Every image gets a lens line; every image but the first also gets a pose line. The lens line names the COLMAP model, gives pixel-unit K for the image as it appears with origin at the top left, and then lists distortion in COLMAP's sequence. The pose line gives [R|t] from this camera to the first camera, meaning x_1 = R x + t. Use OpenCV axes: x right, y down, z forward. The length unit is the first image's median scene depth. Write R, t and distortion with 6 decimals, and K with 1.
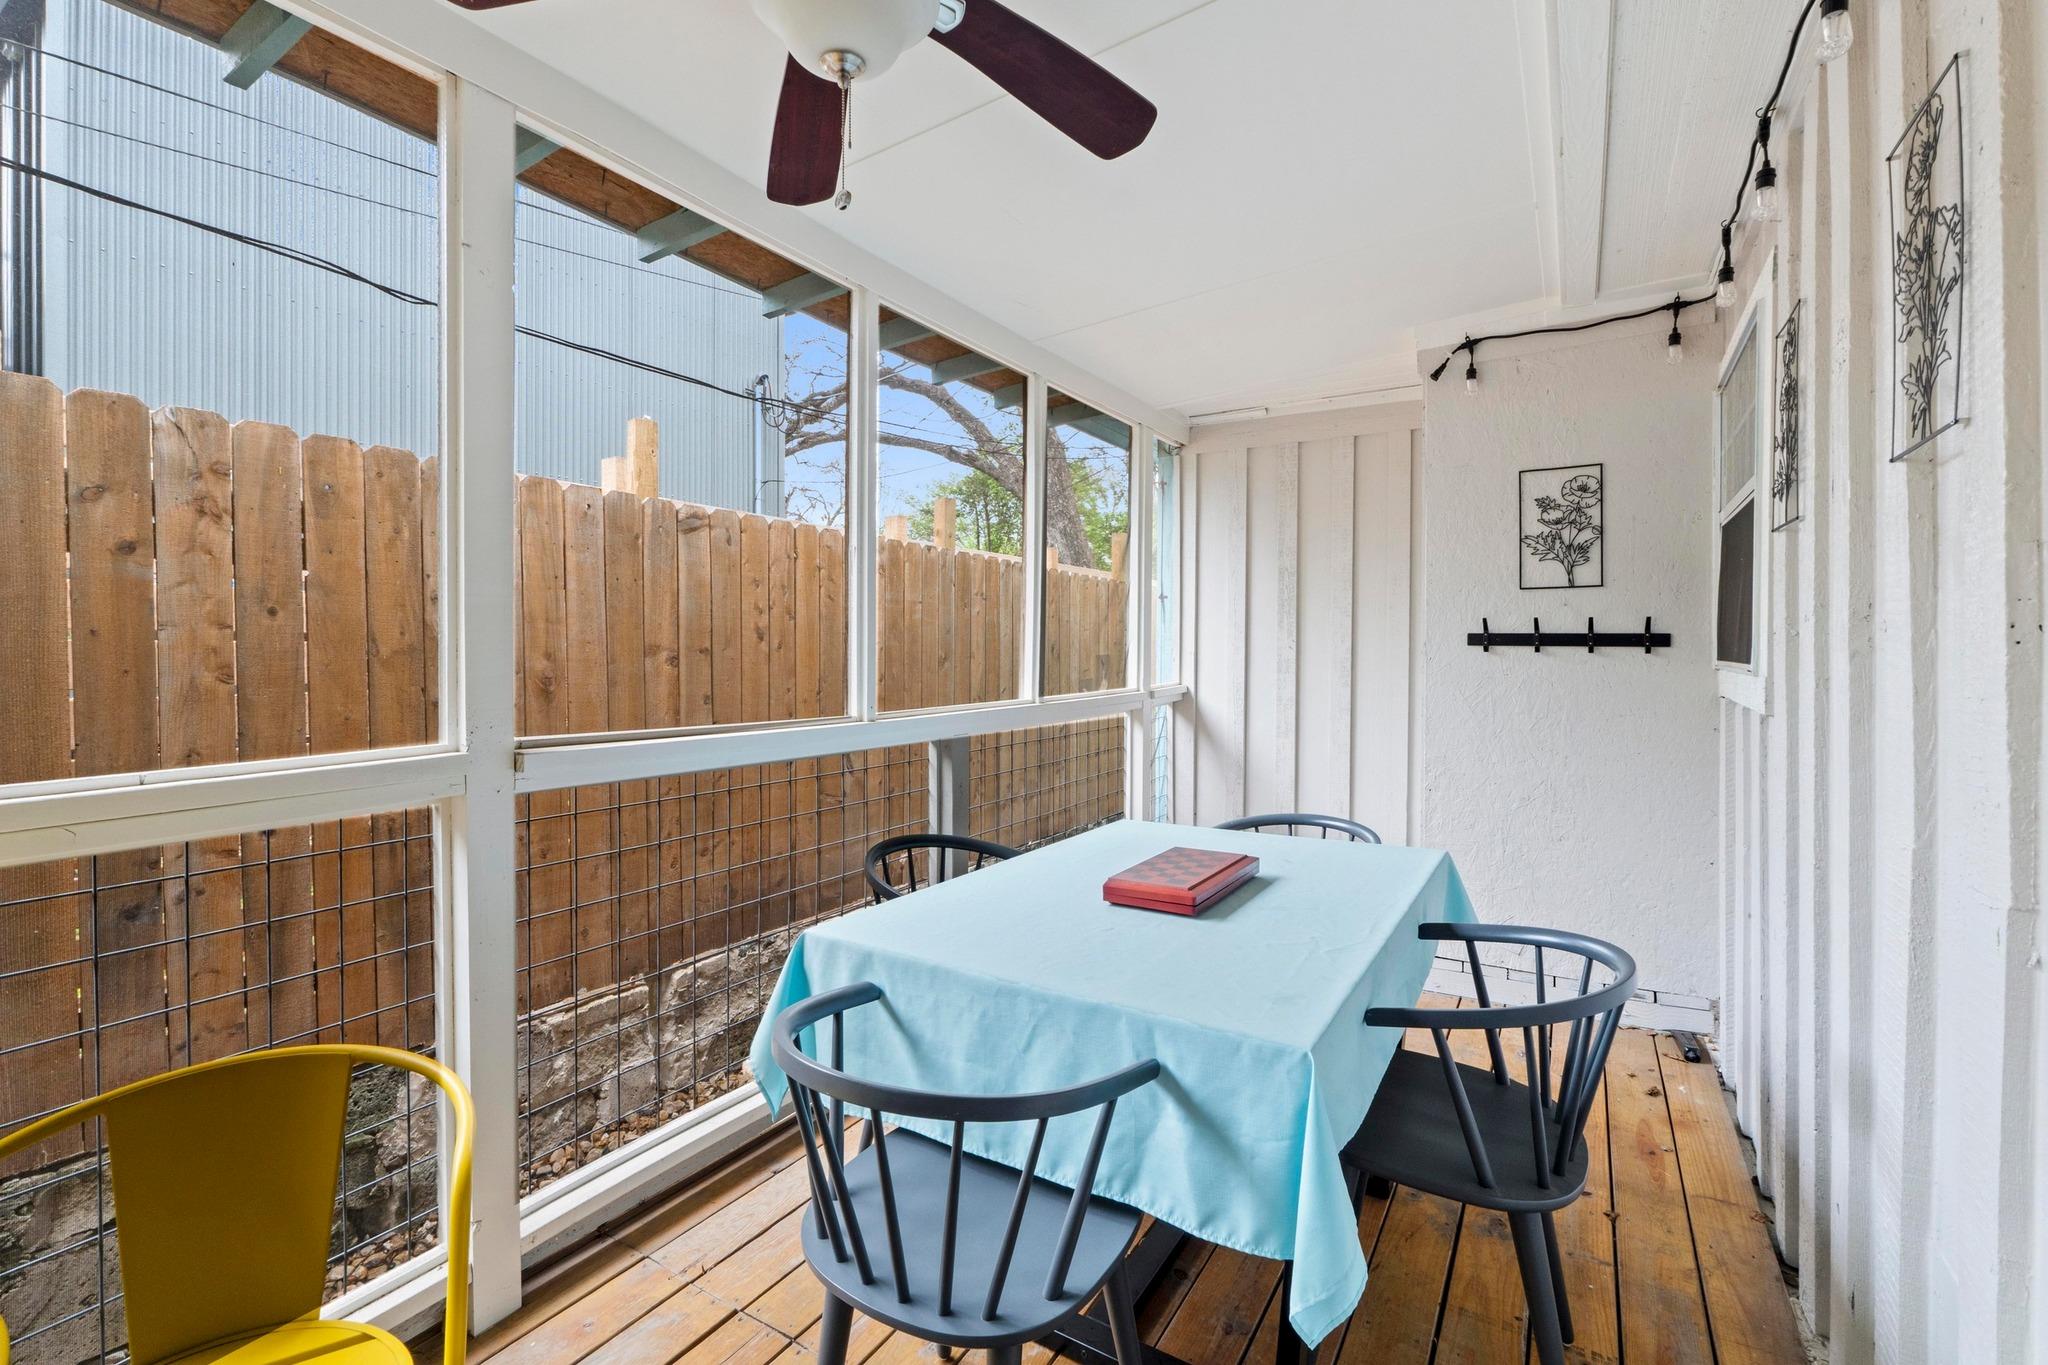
lens RADIAL K [[885.9, 0, 1025.7], [0, 885.9, 659.6], [0, 0, 1]] dist [-0.004690, -0.000398]
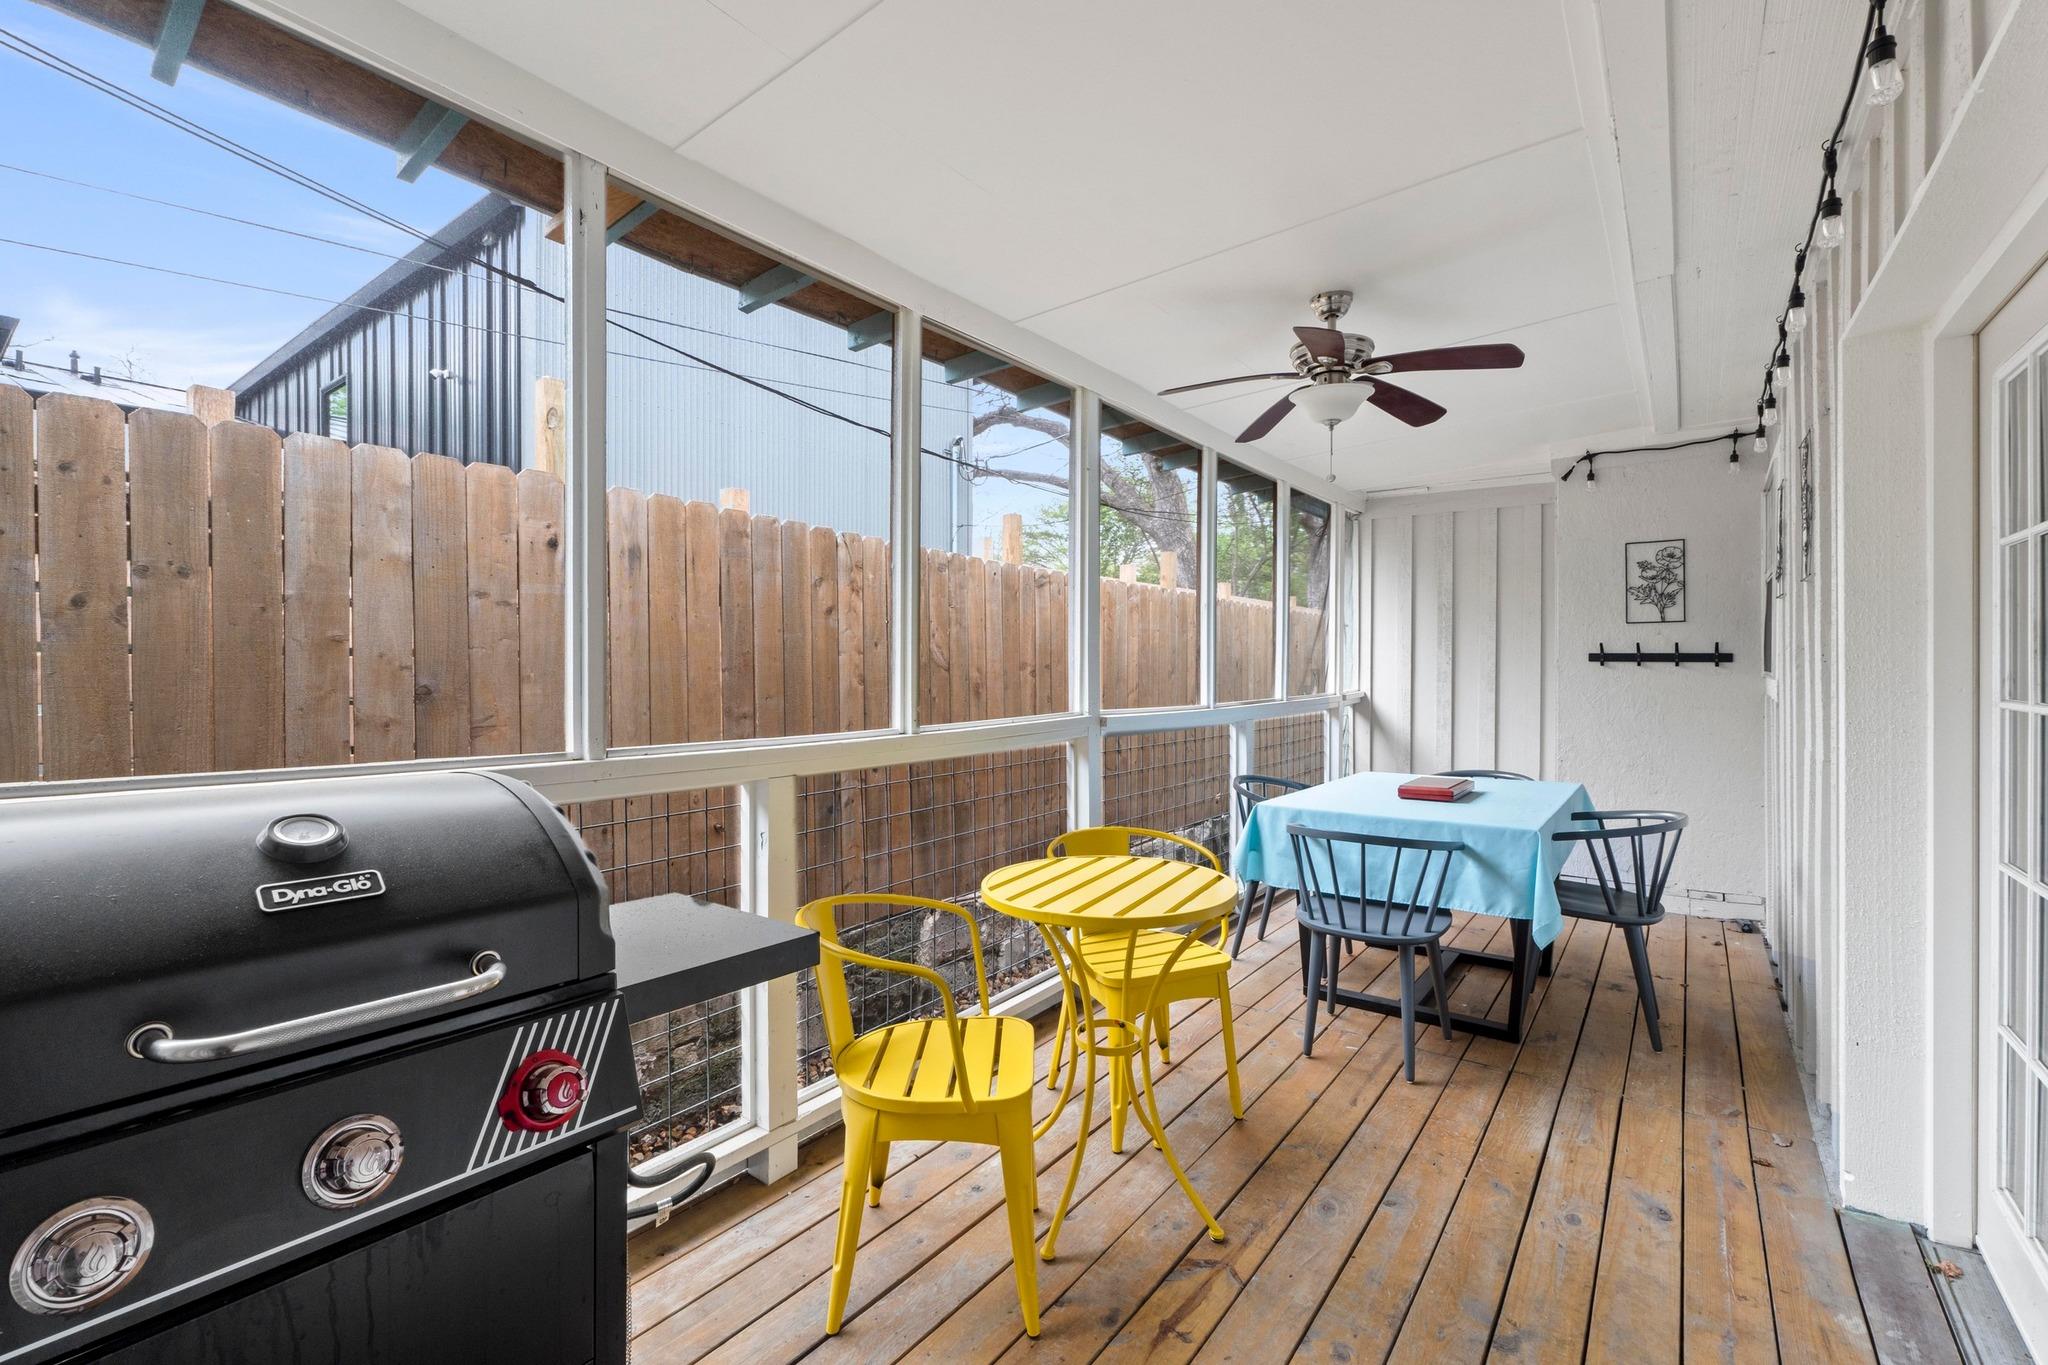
lens RADIAL K [[878.9, 0, 1027.6], [0, 878.9, 672.1], [0, 0, 1]] dist [-0.003882, -0.000743]
pose [[0.996224, -0.001872, -0.086798, -0.337157], [0.001443, 0.999986, -0.004997, 0.008257], [0.086806, 0.004853, 0.996213, -0.592708]]
